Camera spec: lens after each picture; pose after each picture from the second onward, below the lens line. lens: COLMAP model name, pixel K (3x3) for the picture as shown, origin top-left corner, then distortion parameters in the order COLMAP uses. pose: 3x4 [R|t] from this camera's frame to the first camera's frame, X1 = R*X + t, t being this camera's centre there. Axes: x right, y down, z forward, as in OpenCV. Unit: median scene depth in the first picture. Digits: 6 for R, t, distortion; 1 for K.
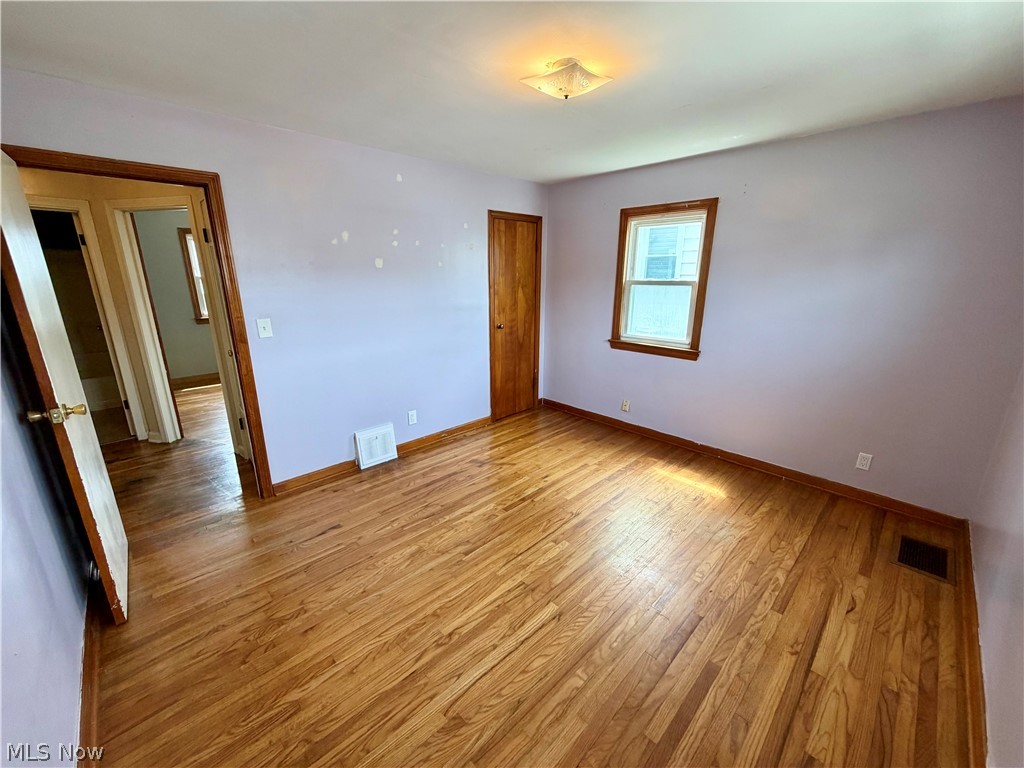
lens RADIAL K [[408.0, 0, 511.4], [0, 408.0, 386.2], [0, 0, 1]] dist [0.000221, -0.000293]
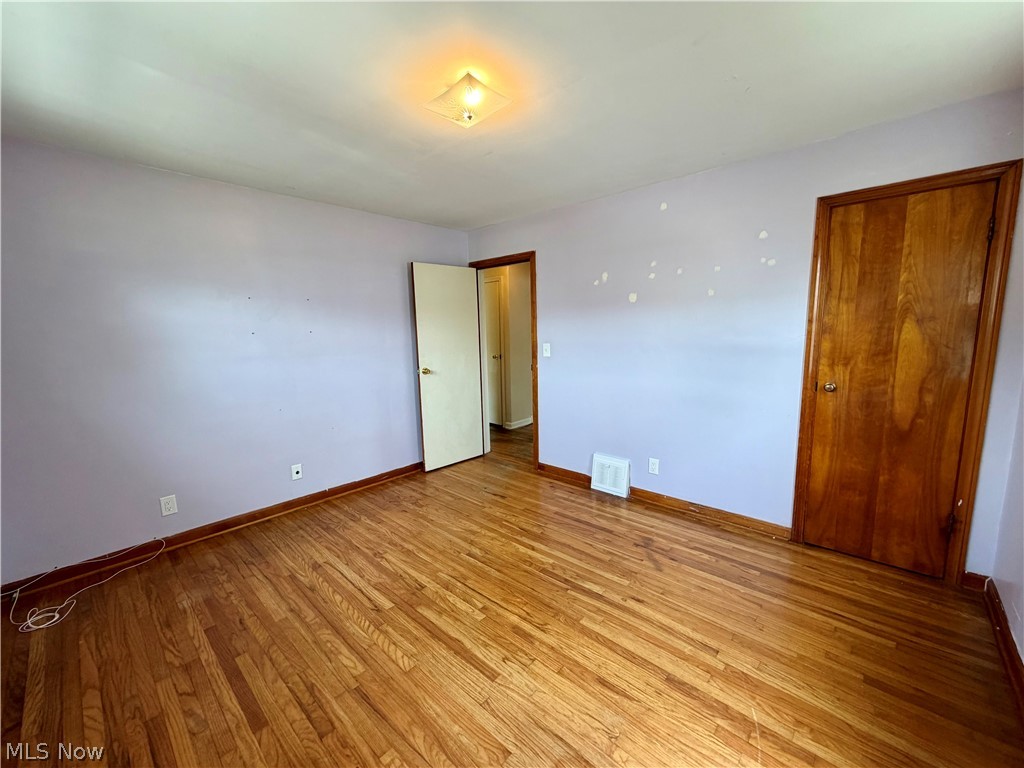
lens RADIAL K [[408.0, 0, 510.1], [0, 408.0, 385.4], [0, 0, 1]] dist [0.000221, -0.000293]
pose [[0.053959, 0.138722, -0.988860, 0.713797], [-0.247583, 0.961239, 0.121337, -0.146845], [0.967363, 0.238278, 0.086212, 0.699719]]
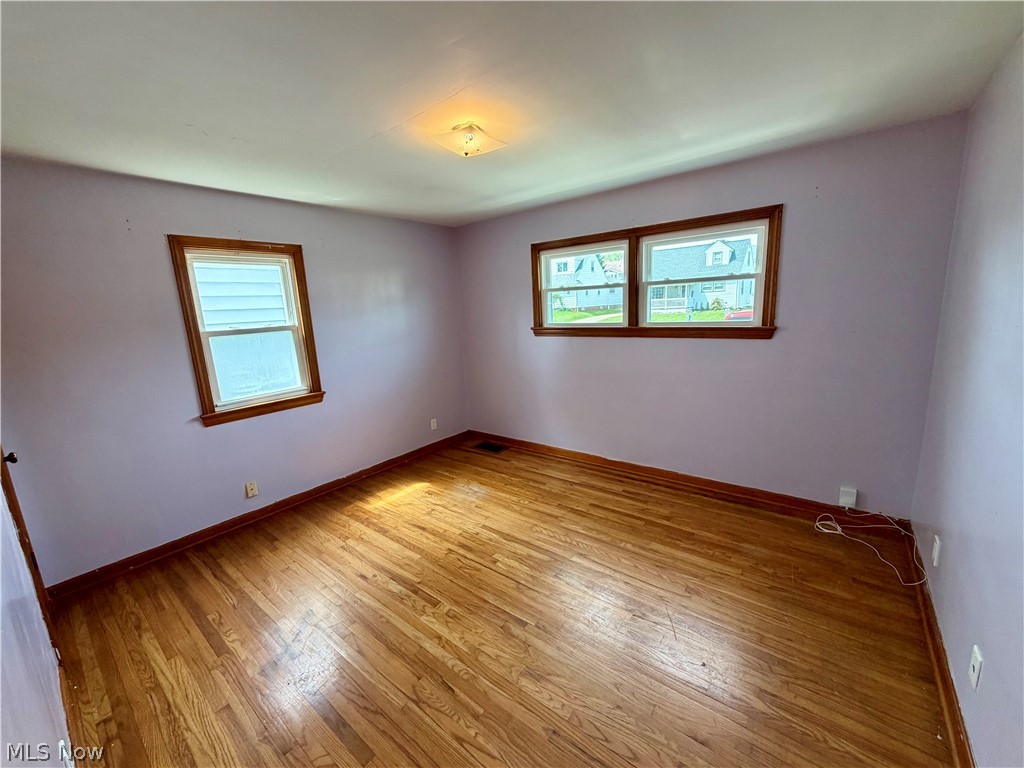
lens RADIAL K [[408.0, 0, 510.7], [0, 408.0, 385.3], [0, 0, 1]] dist [0.000221, -0.000293]
pose [[-0.125224, -0.186657, 0.974412, -0.663019], [0.316509, 0.923308, 0.217543, -0.197473], [-0.940288, 0.335652, -0.056542, 0.701158]]
